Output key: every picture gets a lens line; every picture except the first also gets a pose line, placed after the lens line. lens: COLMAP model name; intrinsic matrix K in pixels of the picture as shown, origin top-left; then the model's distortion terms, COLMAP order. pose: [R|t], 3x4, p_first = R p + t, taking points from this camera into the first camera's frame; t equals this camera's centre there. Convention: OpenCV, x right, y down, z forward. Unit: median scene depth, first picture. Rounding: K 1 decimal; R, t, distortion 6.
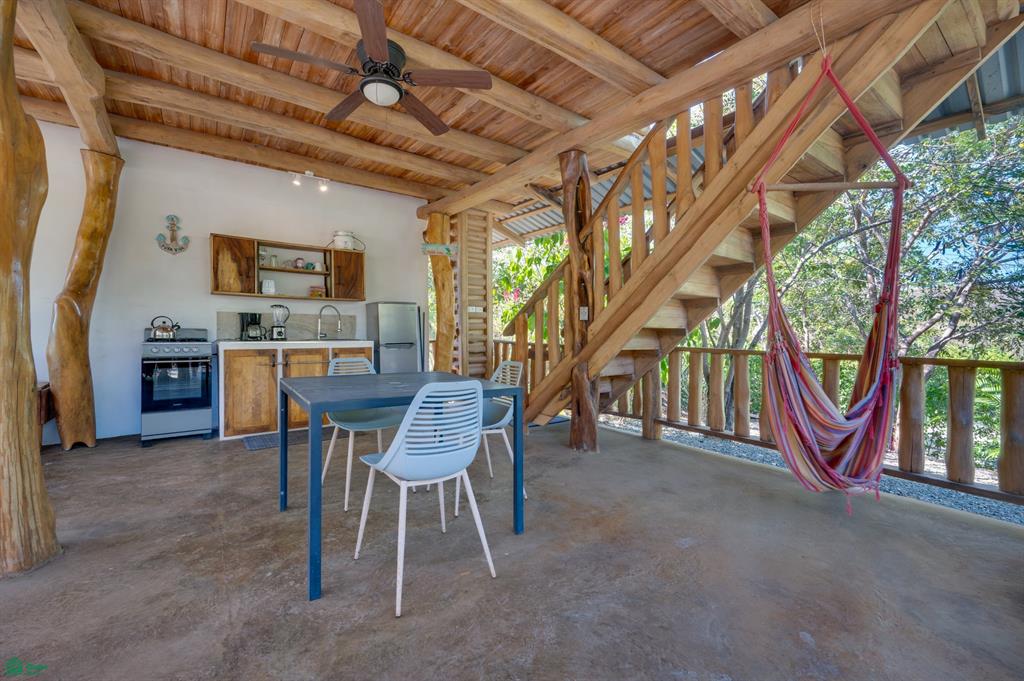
lens RADIAL K [[406.5, 0, 525.3], [0, 406.5, 343.1], [0, 0, 1]] dist [0.000849, 0.000064]
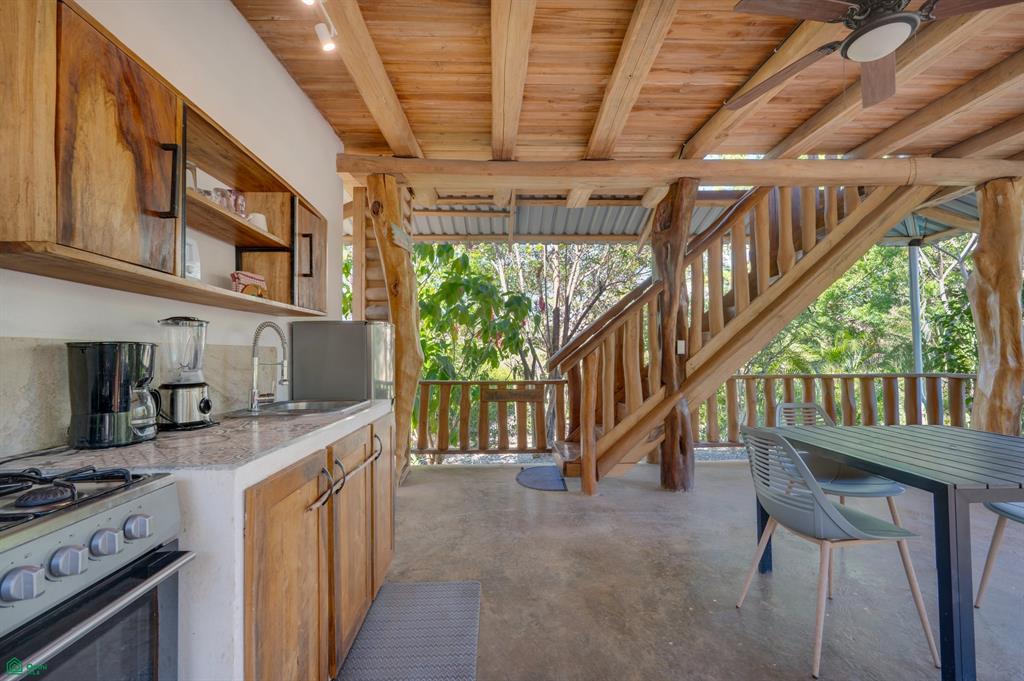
lens RADIAL K [[406.5, 0, 525.3], [0, 406.5, 343.1], [0, 0, 1]] dist [0.000849, 0.000064]
pose [[0.589670, 0.000955, 0.807644, -0.806734], [0.026277, 0.999447, -0.020366, -0.068261], [-0.807217, 0.033232, 0.589319, 0.682501]]
